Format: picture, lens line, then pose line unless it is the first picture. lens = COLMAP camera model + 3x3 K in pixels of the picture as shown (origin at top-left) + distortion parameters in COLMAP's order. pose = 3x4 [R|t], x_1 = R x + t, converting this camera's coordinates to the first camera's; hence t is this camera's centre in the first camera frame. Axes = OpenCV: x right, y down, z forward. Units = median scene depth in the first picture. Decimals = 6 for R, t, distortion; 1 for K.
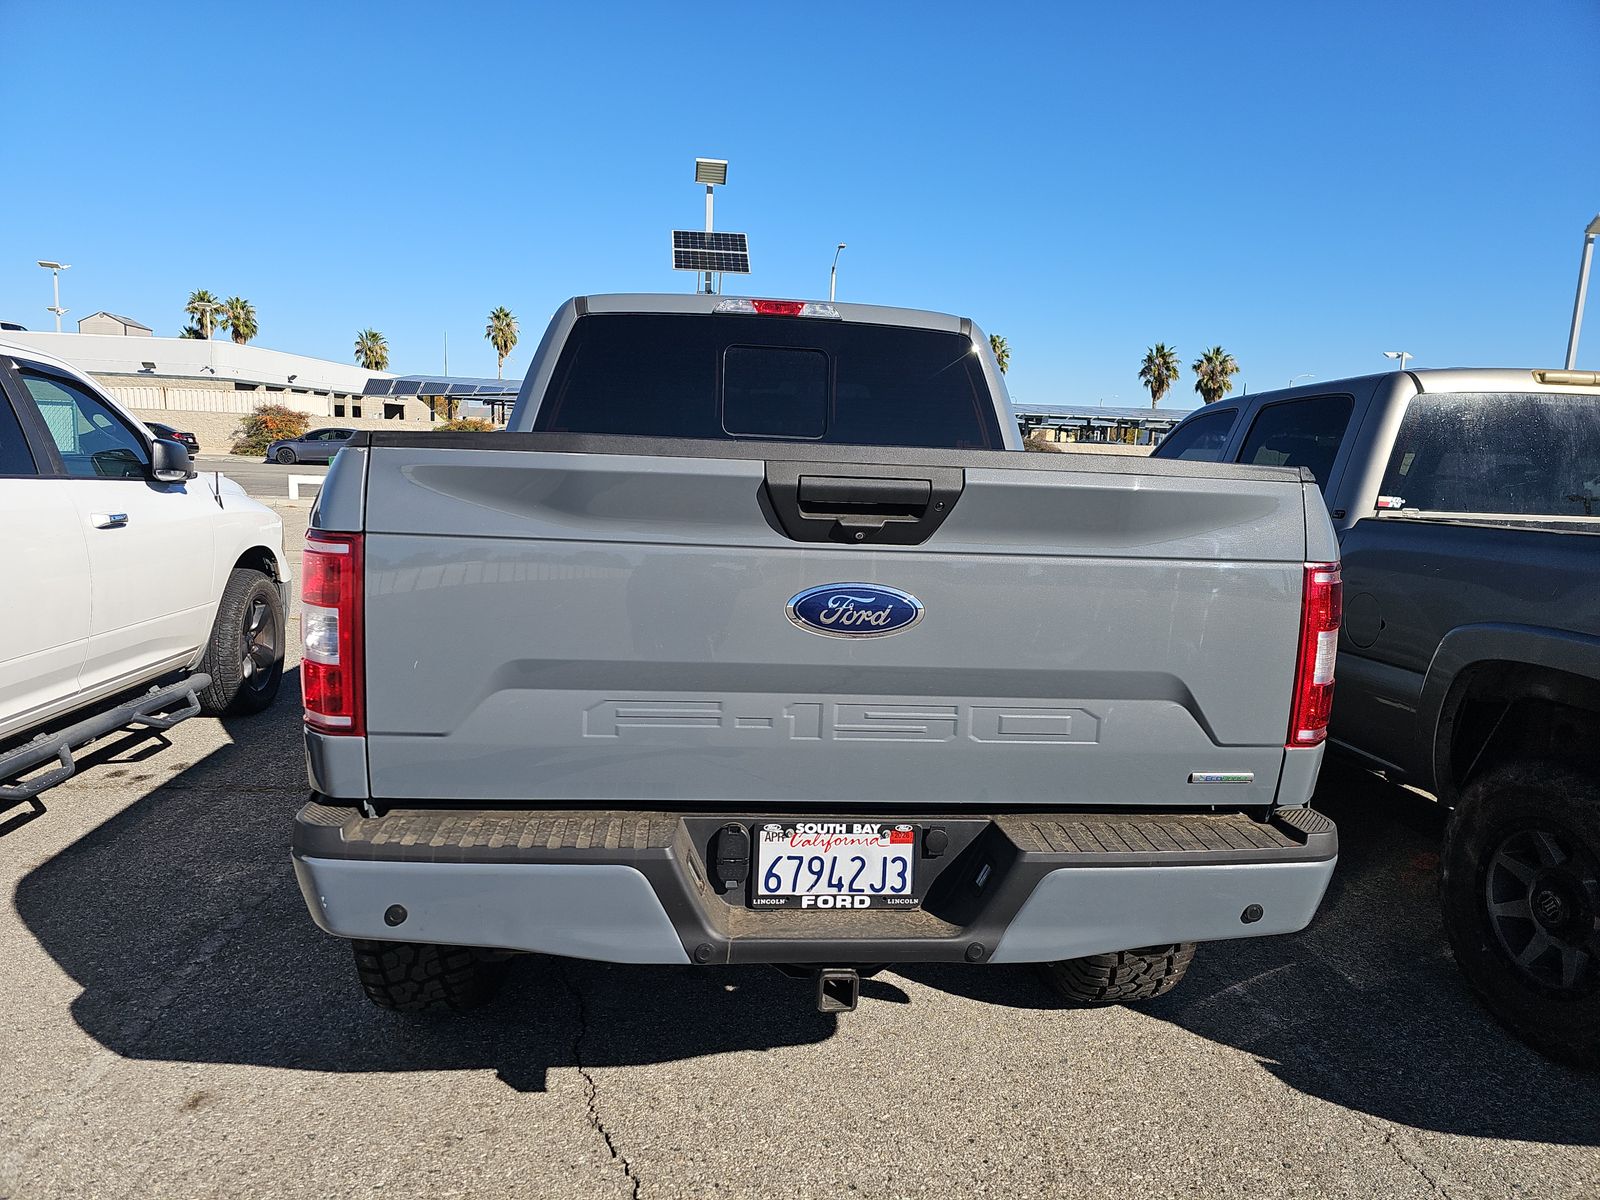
lens RADIAL K [[1039.1, 0, 800.0], [0, 1039.1, 600.0], [0, 0, 1]] dist [0.072547, -0.063452]
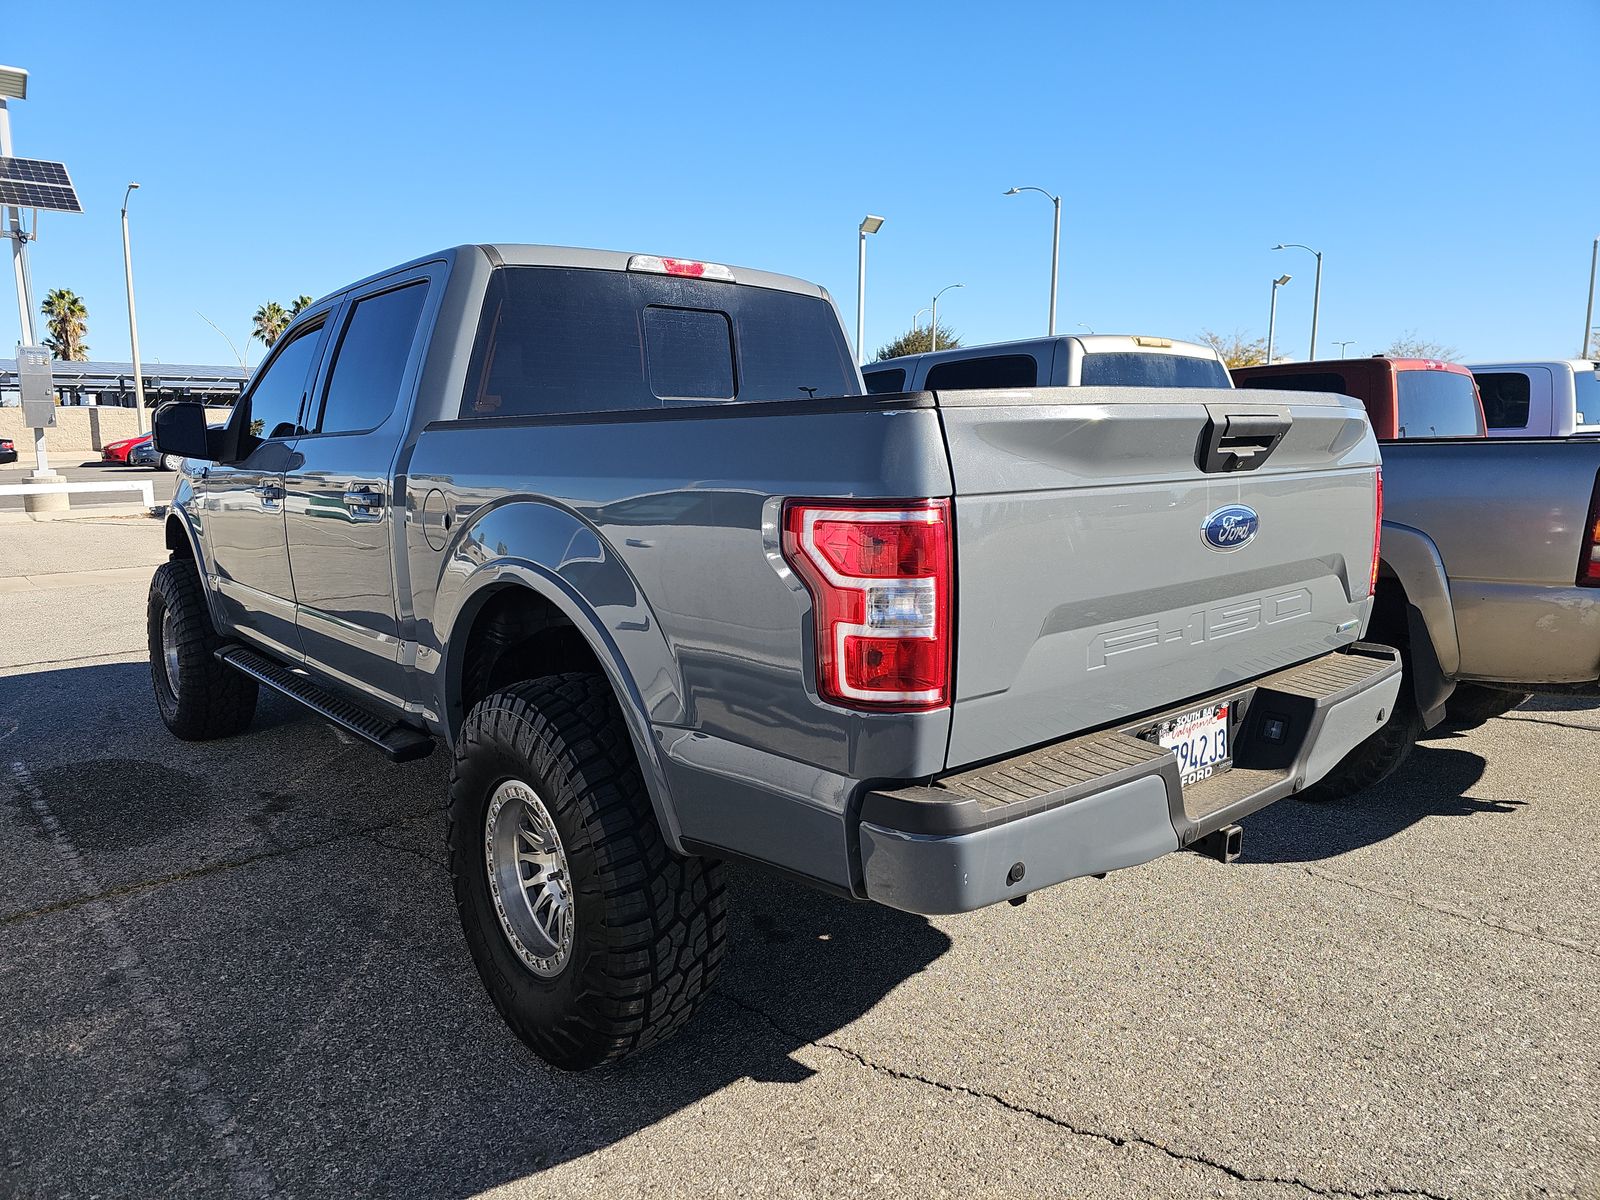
lens RADIAL K [[1037.0, 0, 784.9], [0, 1037.0, 585.3], [0, 0, 1]] dist [0.071366, -0.062366]
pose [[0.822892, -0.130073, 0.553110, -0.981519], [0.120728, 0.991243, 0.053494, -0.047873], [-0.555224, 0.022756, 0.831389, 0.261903]]
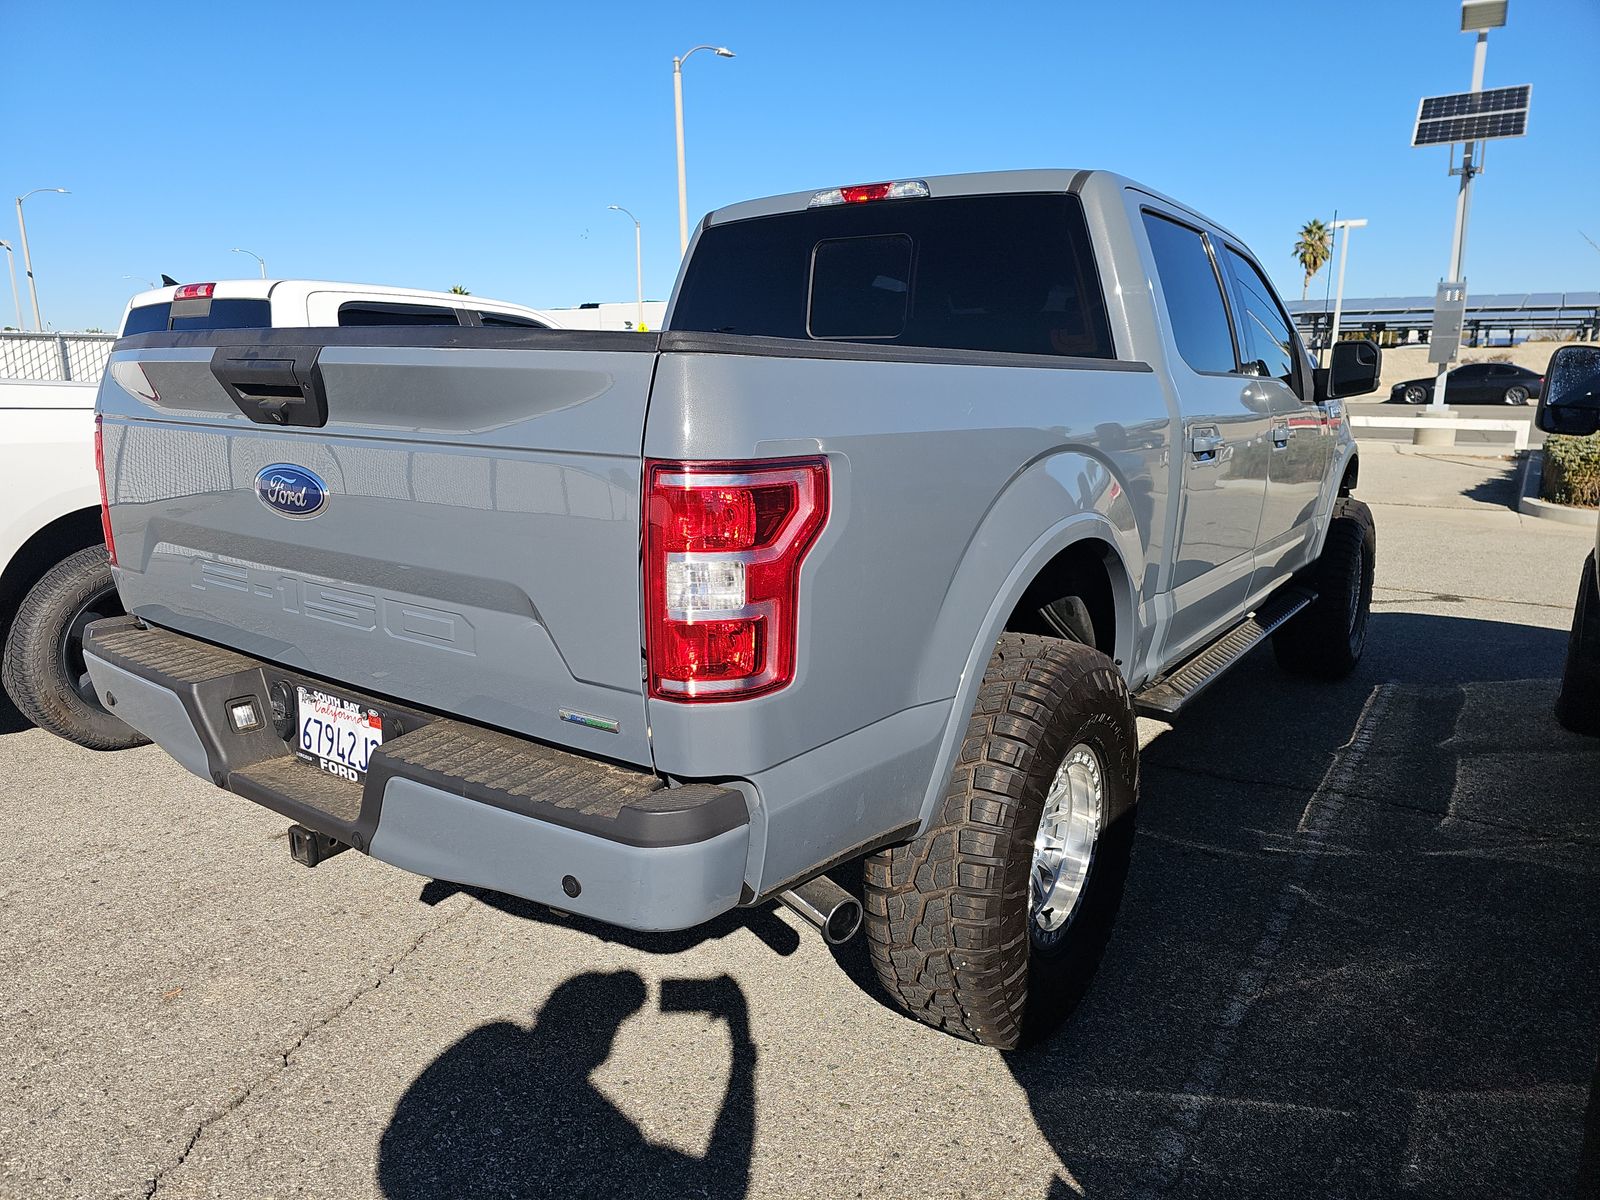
lens RADIAL K [[1054.9, 0, 800.0], [0, 1054.9, 600.0], [0, 0, 1]] dist [0.060373, -0.057086]
pose [[0.753536, 0.107958, -0.648482, 1.067301], [-0.069834, 0.993988, 0.084330, -0.006554], [0.653687, -0.018259, 0.756545, 0.489544]]
